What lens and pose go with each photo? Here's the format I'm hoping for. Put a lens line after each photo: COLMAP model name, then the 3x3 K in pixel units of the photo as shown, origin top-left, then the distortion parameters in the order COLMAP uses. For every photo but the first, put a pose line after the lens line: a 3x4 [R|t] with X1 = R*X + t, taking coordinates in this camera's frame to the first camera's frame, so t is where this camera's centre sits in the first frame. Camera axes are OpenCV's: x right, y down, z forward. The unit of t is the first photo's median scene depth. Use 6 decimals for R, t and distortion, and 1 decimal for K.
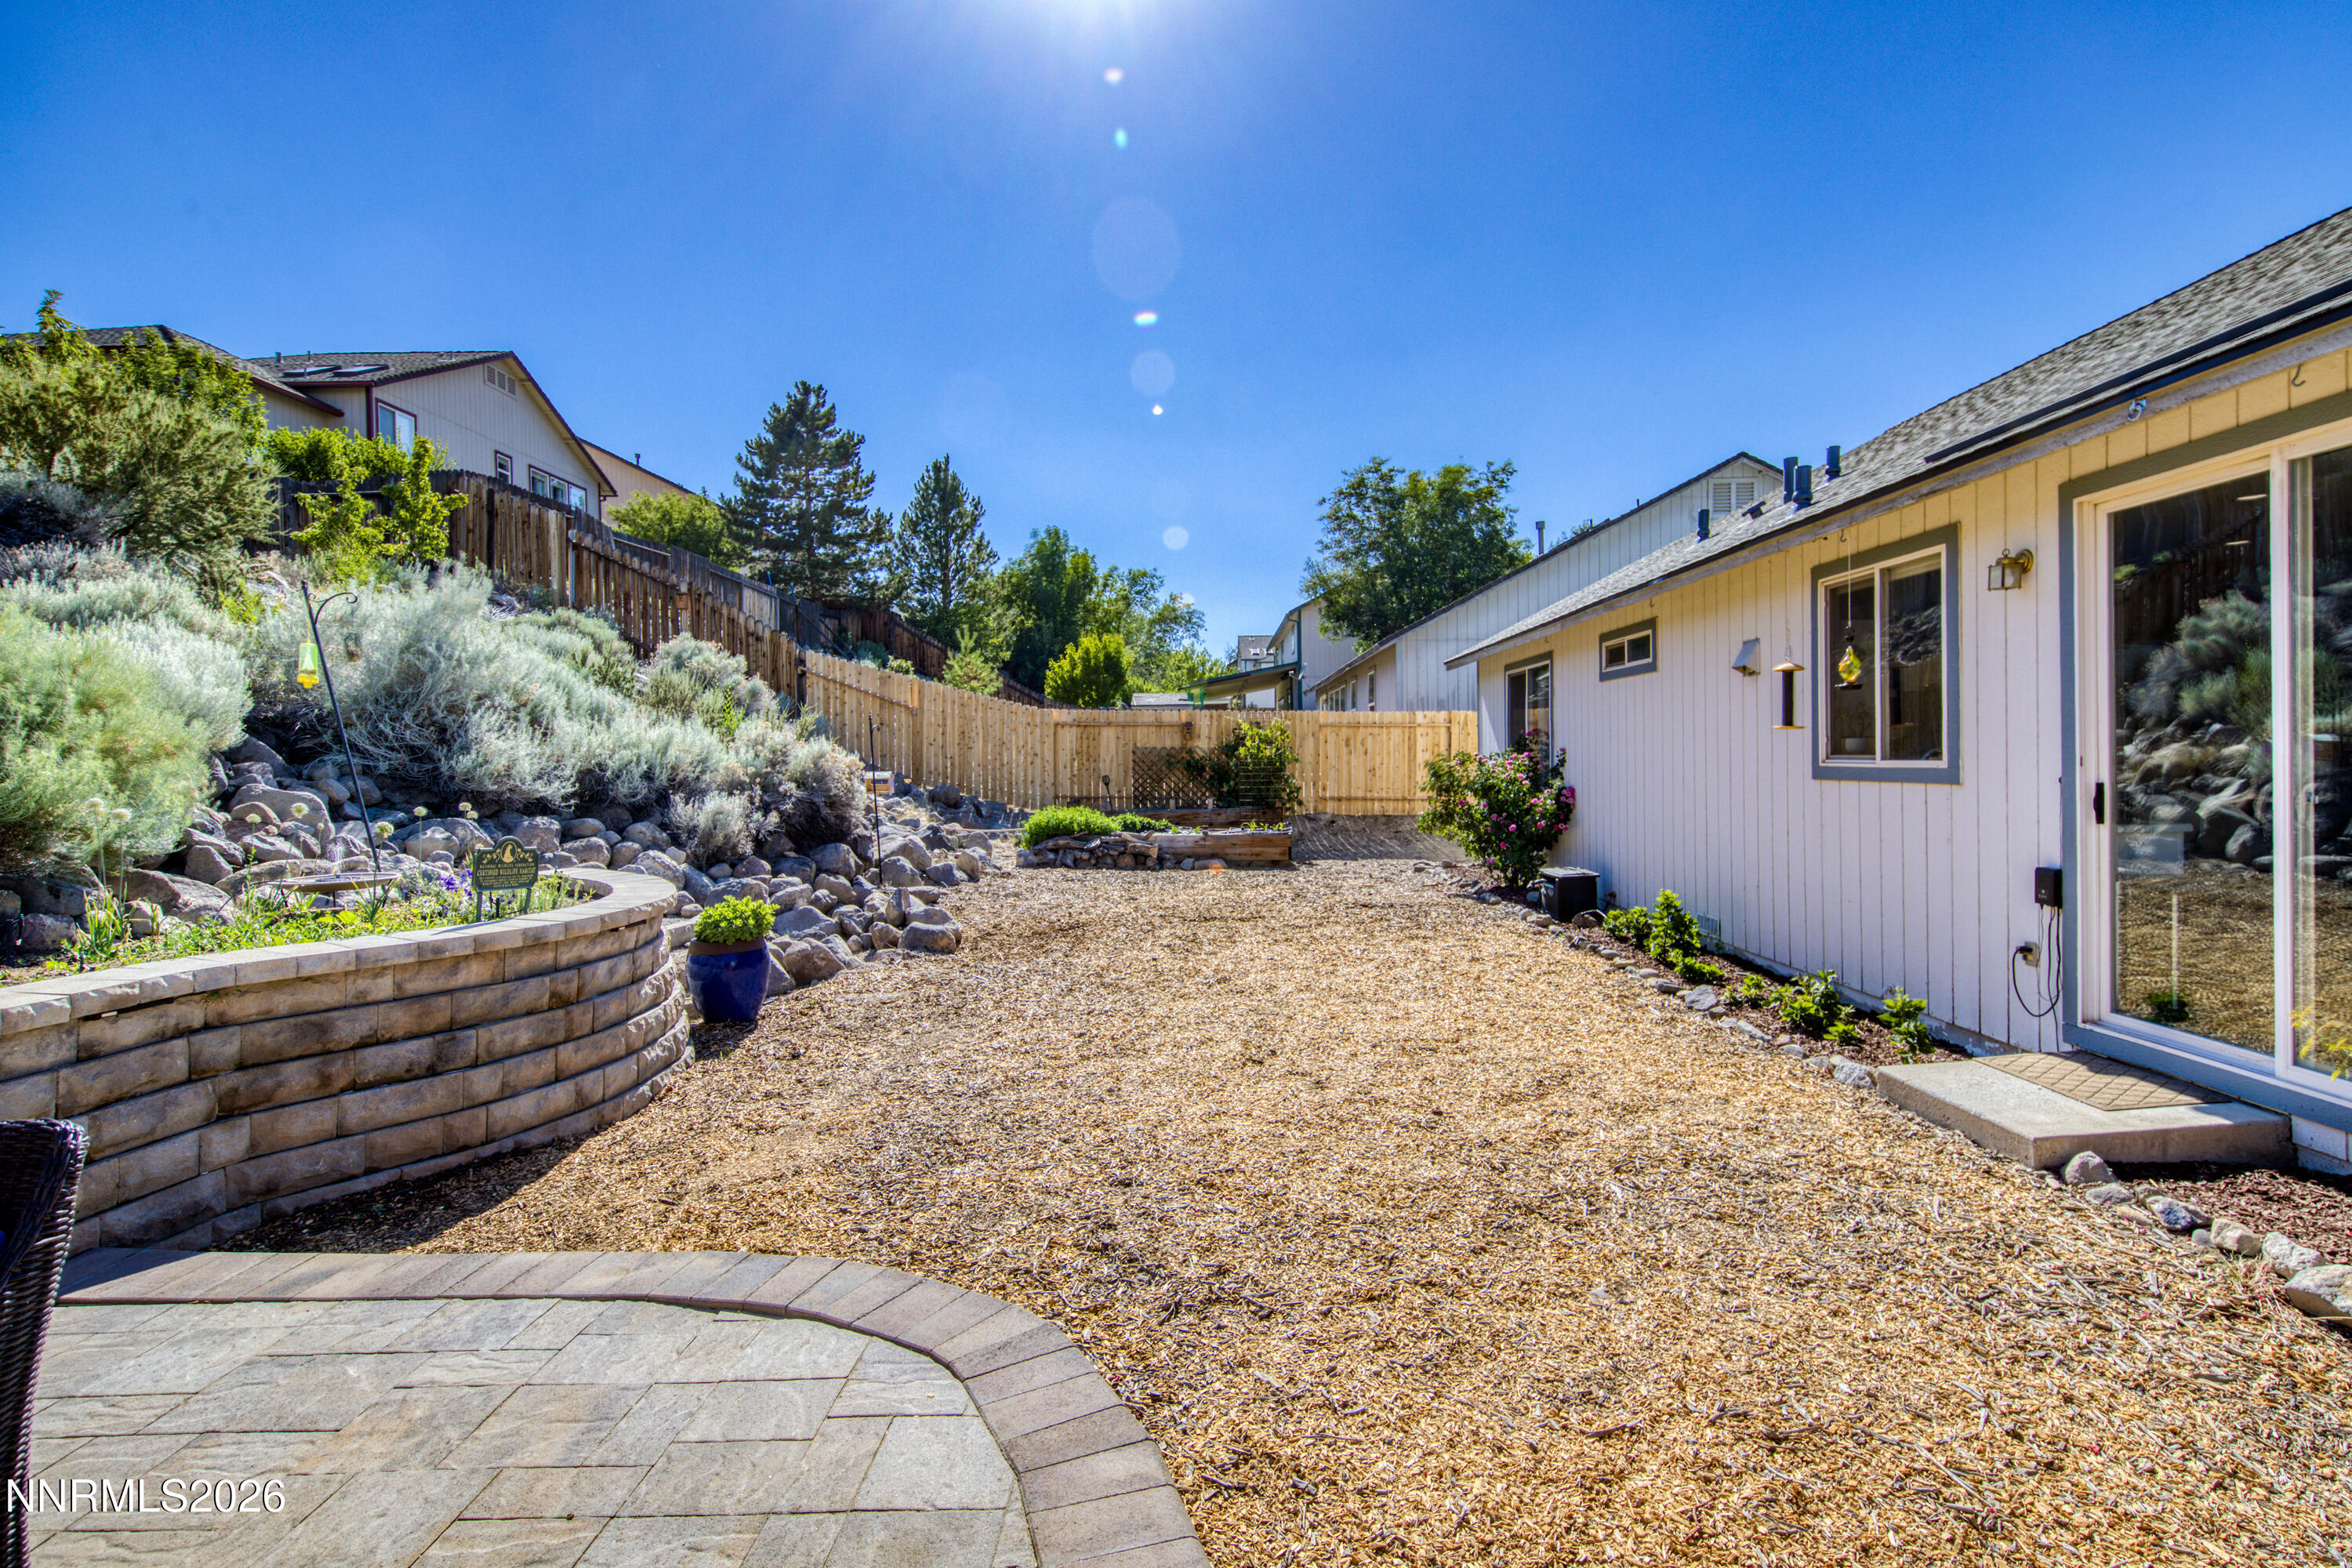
lens RADIAL K [[1109.7, 0, 1221.5], [0, 1109.7, 782.7], [0, 0, 1]] dist [0.015929, -0.010241]
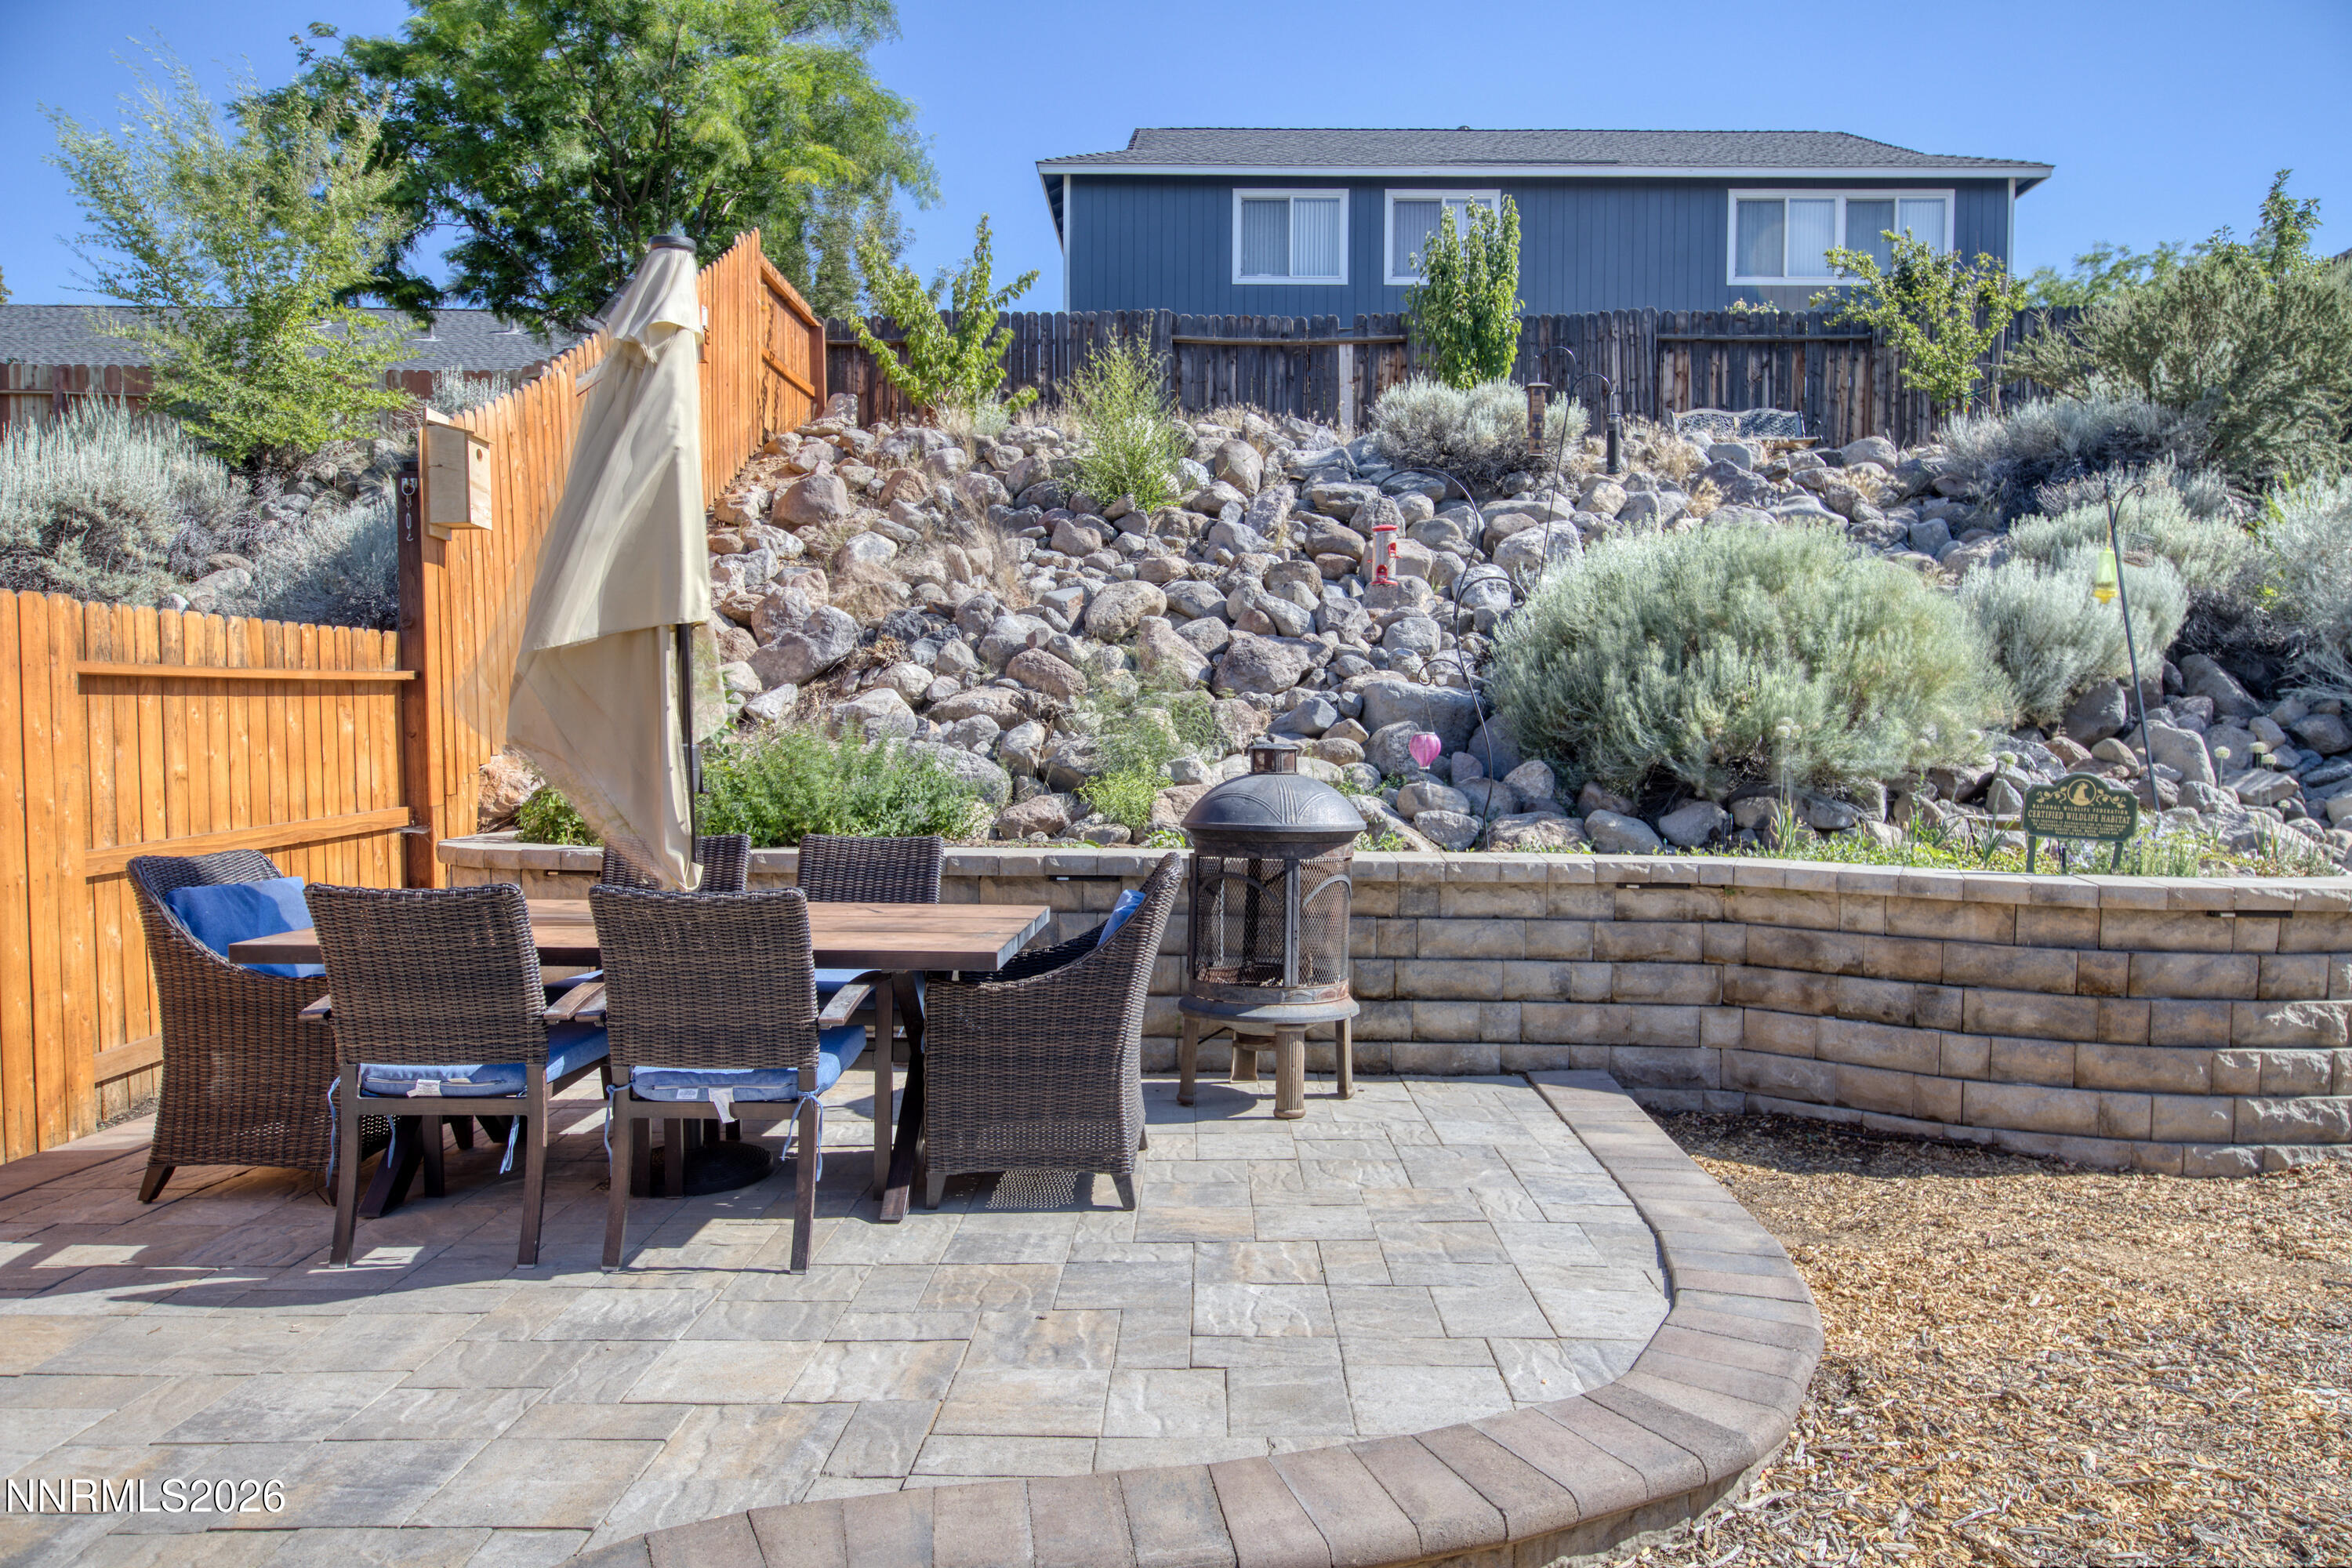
lens RADIAL K [[1544.6, 0, 1176.0], [0, 1544.6, 784.0], [0, 0, 1]] dist [0.009335, 0.000317]
pose [[-0.045393, 0.042398, -0.998069, 0.173267], [-0.028356, 0.998642, 0.043712, 0.009344], [0.998567, 0.030286, -0.044129, 0.143879]]
